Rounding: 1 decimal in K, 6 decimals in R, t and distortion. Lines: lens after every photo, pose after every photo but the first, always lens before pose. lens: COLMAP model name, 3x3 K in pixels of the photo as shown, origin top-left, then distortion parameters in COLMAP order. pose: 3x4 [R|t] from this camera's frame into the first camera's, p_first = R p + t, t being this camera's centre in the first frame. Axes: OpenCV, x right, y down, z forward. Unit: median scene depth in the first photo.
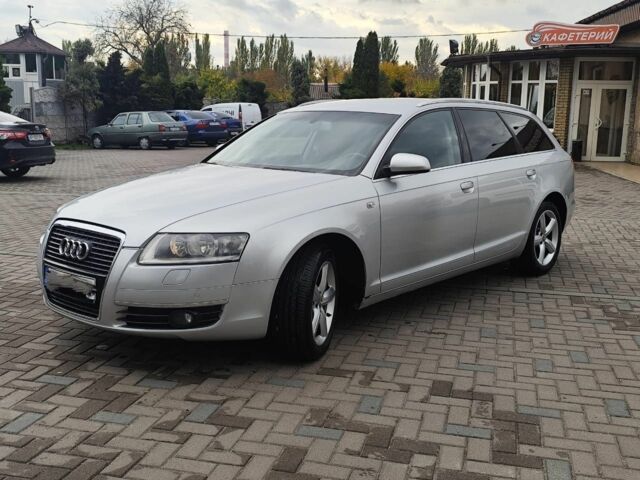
lens RADIAL K [[752.8, 0, 319.9], [0, 752.8, 242.1], [0, 0, 1]] dist [0.039754, 0.000000]
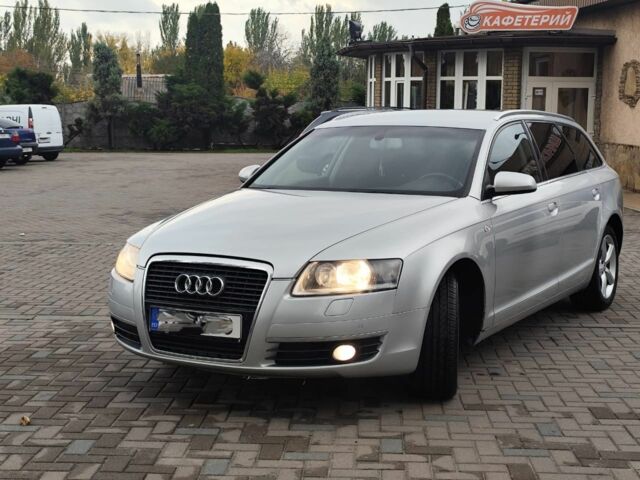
lens RADIAL K [[1178.9, 0, 320.1], [0, 1178.9, 241.4], [0, 0, 1]] dist [0.103397, 0.000000]
pose [[0.973789, -0.031076, 0.225321, -0.440906], [0.045156, 0.997318, -0.057605, 0.039260], [-0.222926, 0.066270, 0.972580, -0.343367]]
